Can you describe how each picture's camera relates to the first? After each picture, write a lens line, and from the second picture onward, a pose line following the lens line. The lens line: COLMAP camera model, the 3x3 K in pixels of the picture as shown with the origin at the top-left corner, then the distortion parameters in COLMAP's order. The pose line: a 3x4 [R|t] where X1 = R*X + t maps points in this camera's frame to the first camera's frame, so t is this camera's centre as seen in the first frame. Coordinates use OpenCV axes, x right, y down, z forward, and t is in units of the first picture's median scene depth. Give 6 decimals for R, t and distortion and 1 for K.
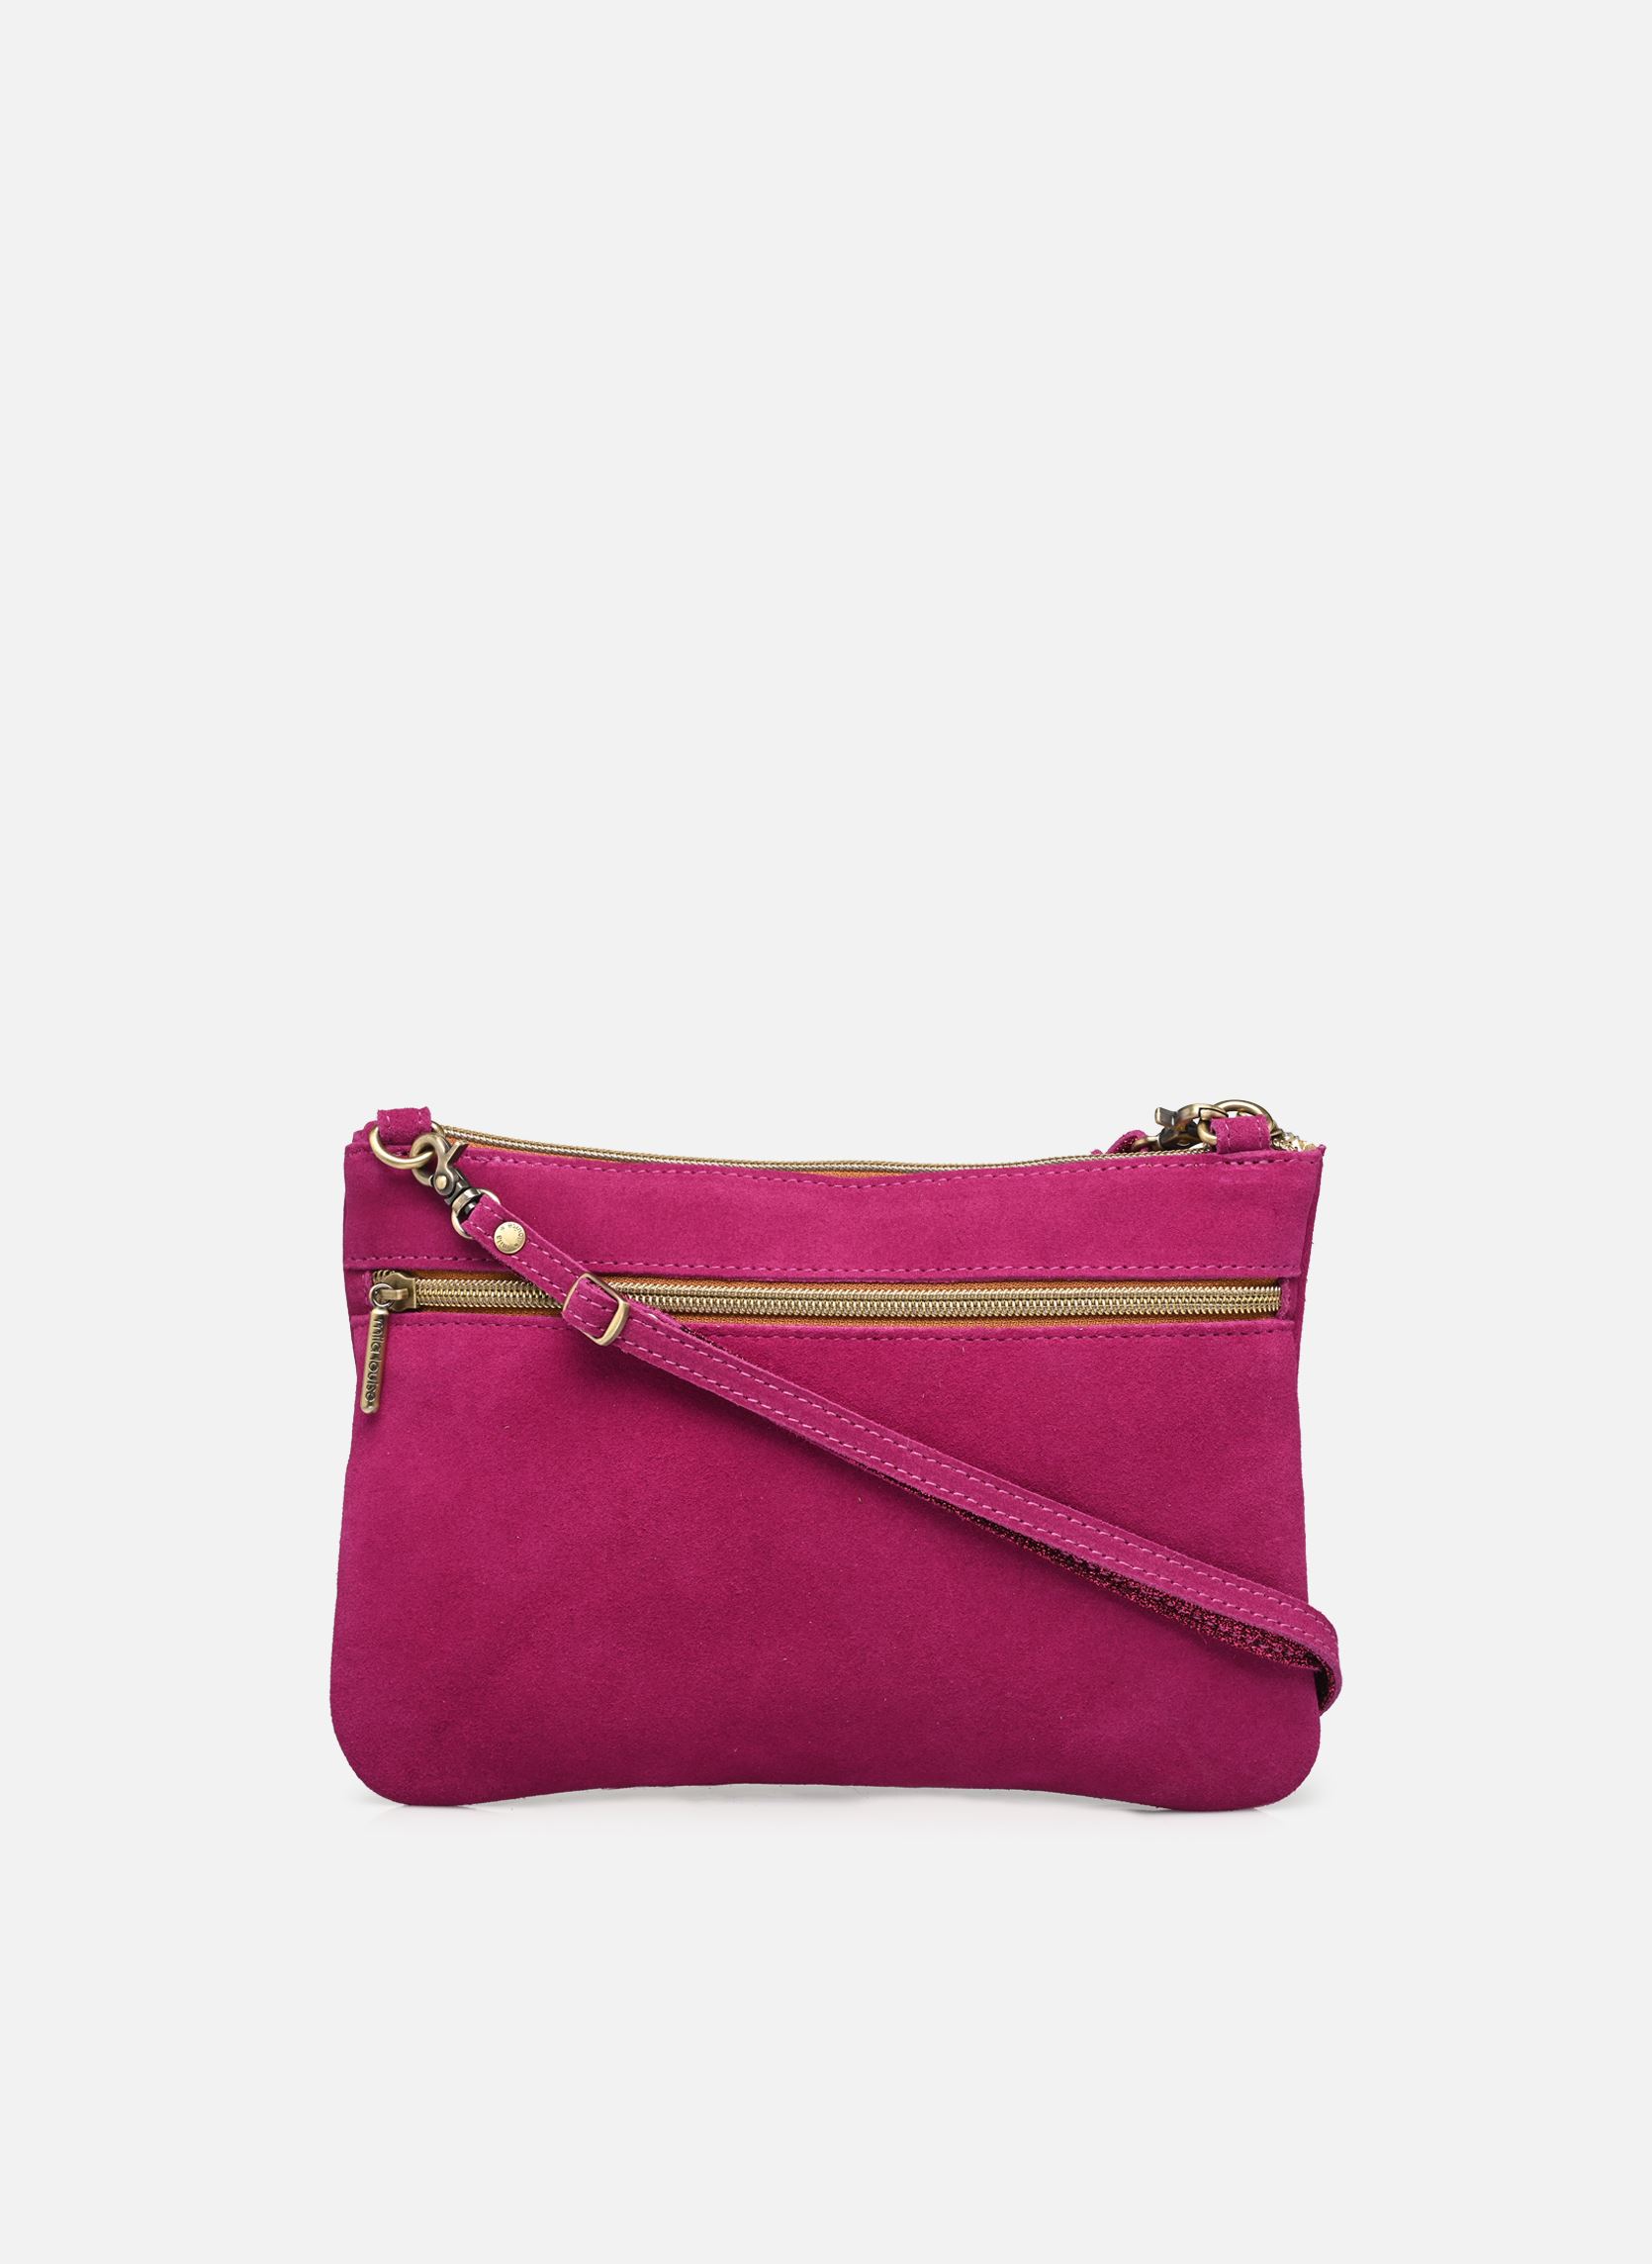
lens RADIAL K [[7206.0, 0, 826.0], [0, 7206.0, 1132.0], [0, 0, 1]] dist [-0.081253, -74.037065]
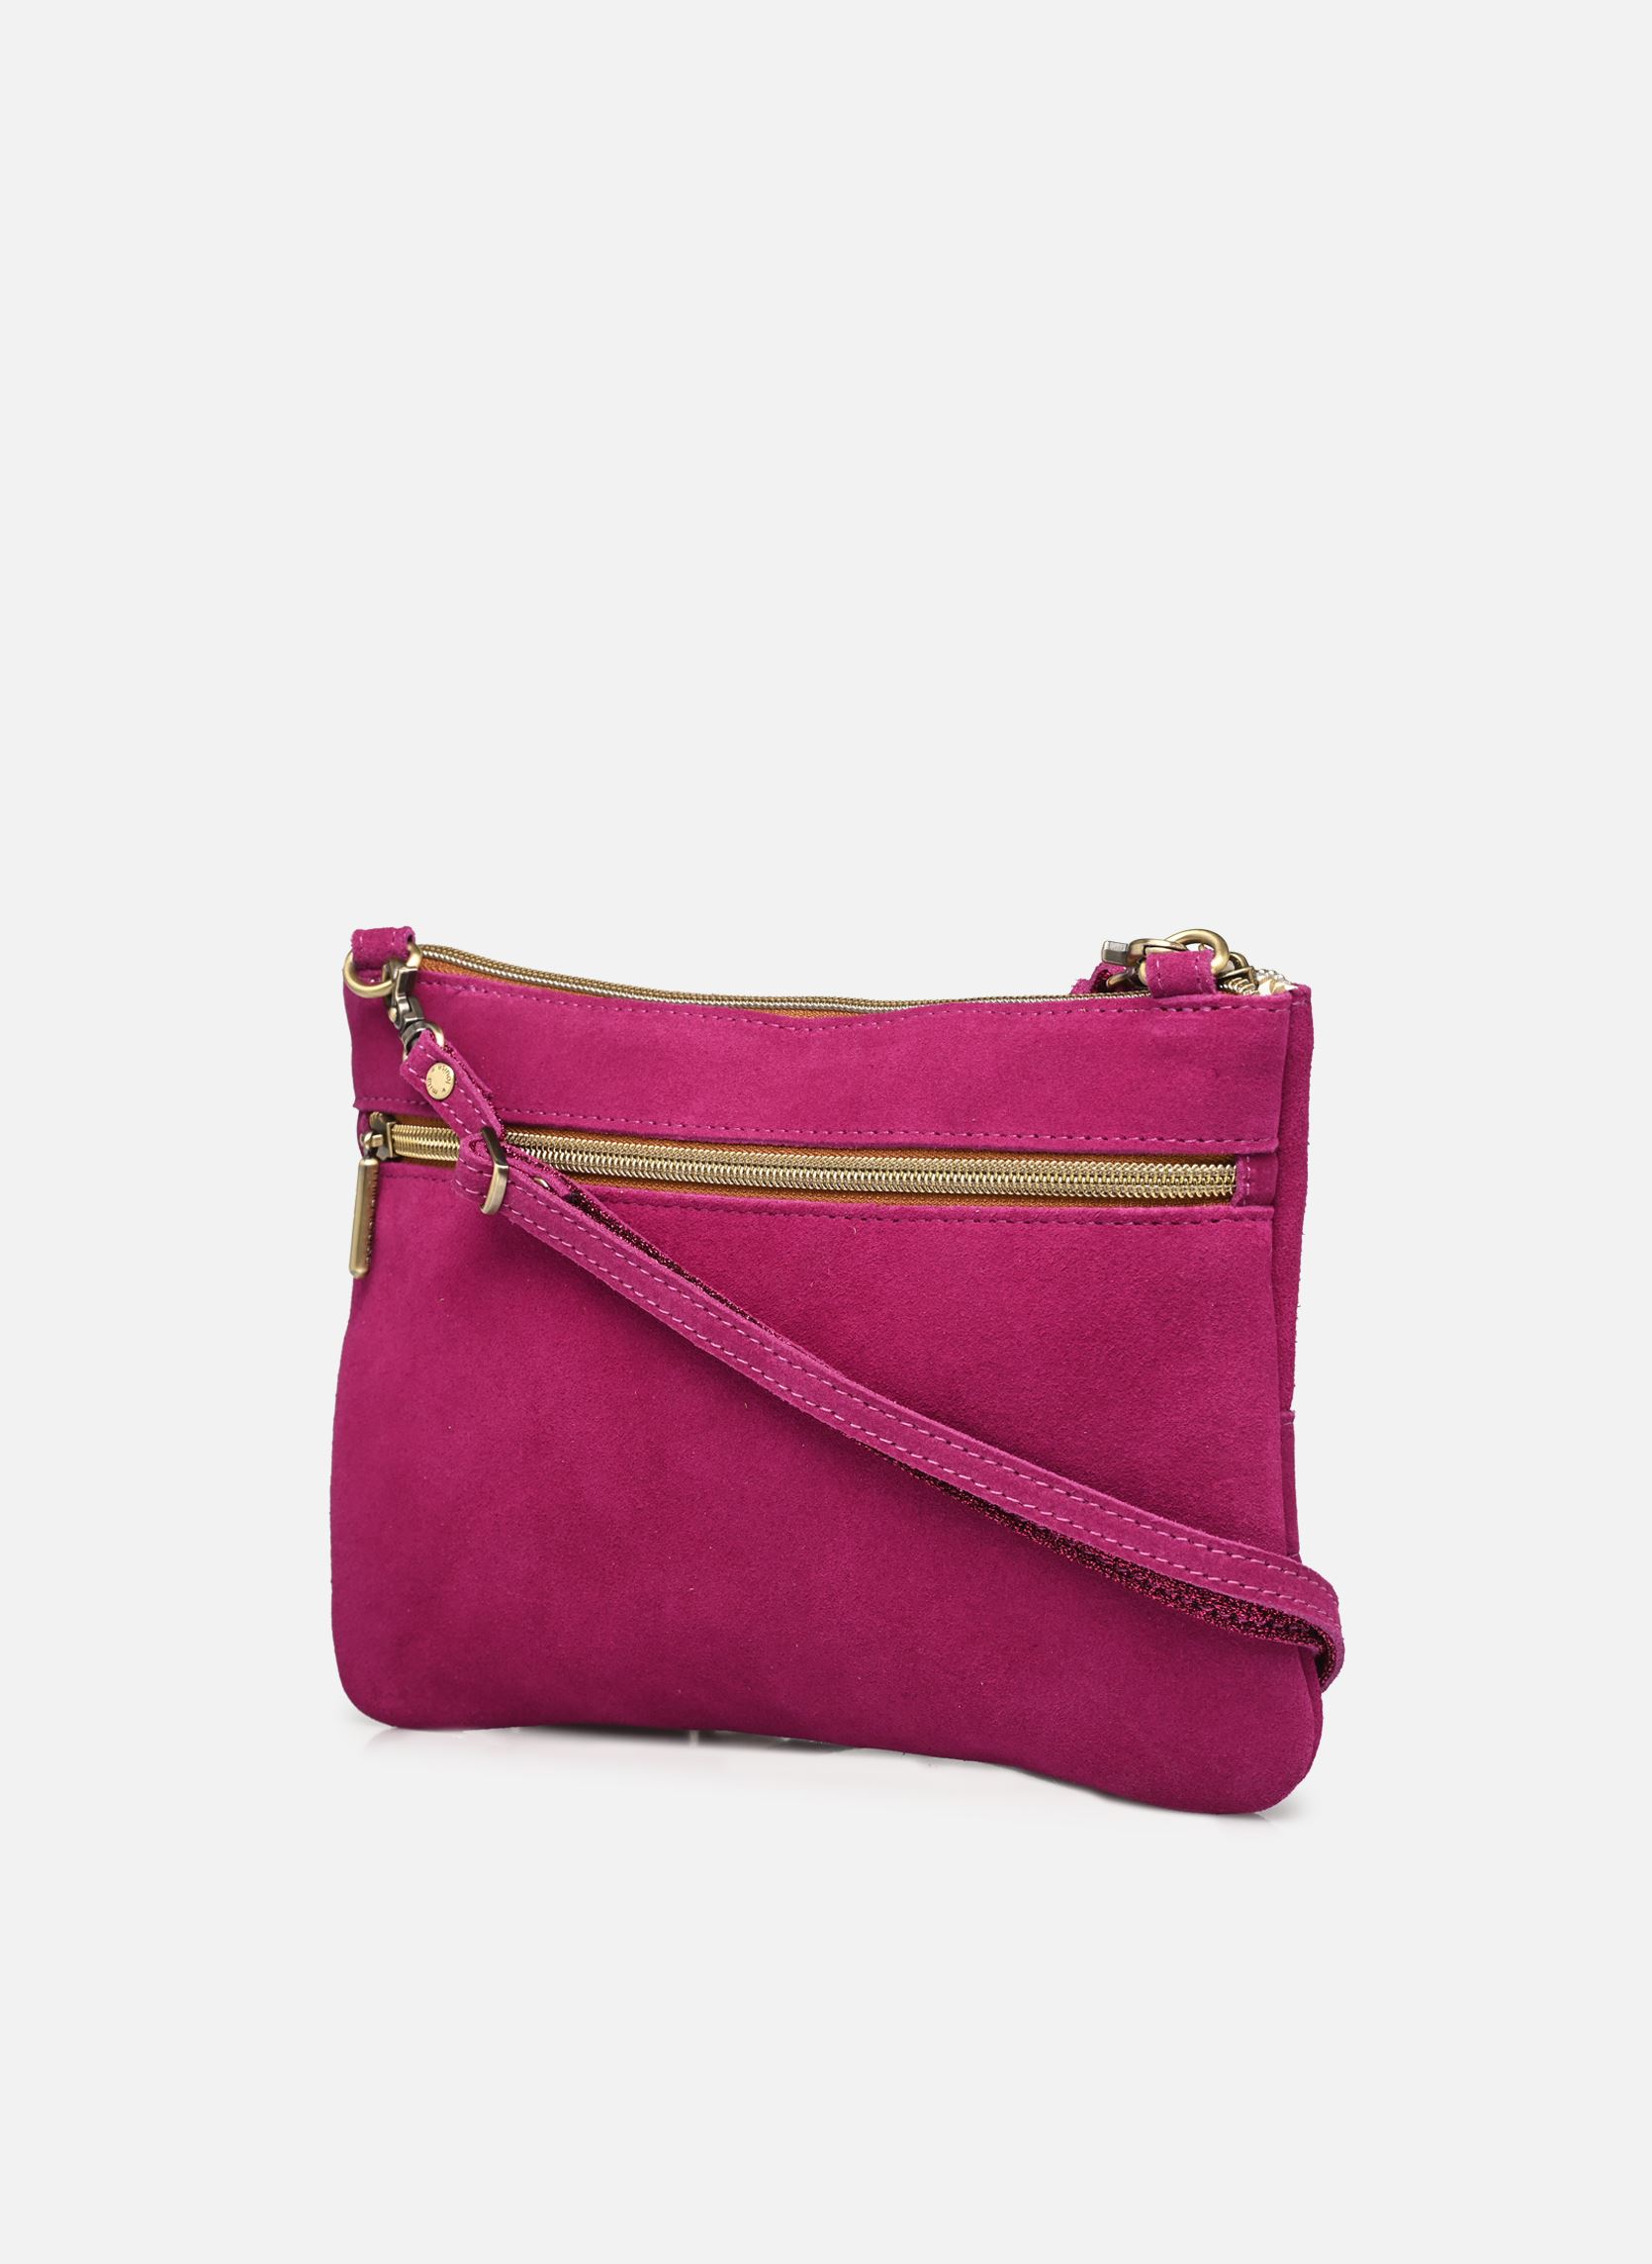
lens RADIAL K [[7206.0, 0, 826.0], [0, 7206.0, 1132.0], [0, 0, 1]] dist [-0.081253, -74.037065]
pose [[0.784799, 0.030785, -0.618985, 0.525550], [0.005997, 0.998342, 0.057256, -0.028355], [0.619721, -0.048646, 0.783313, 0.349719]]
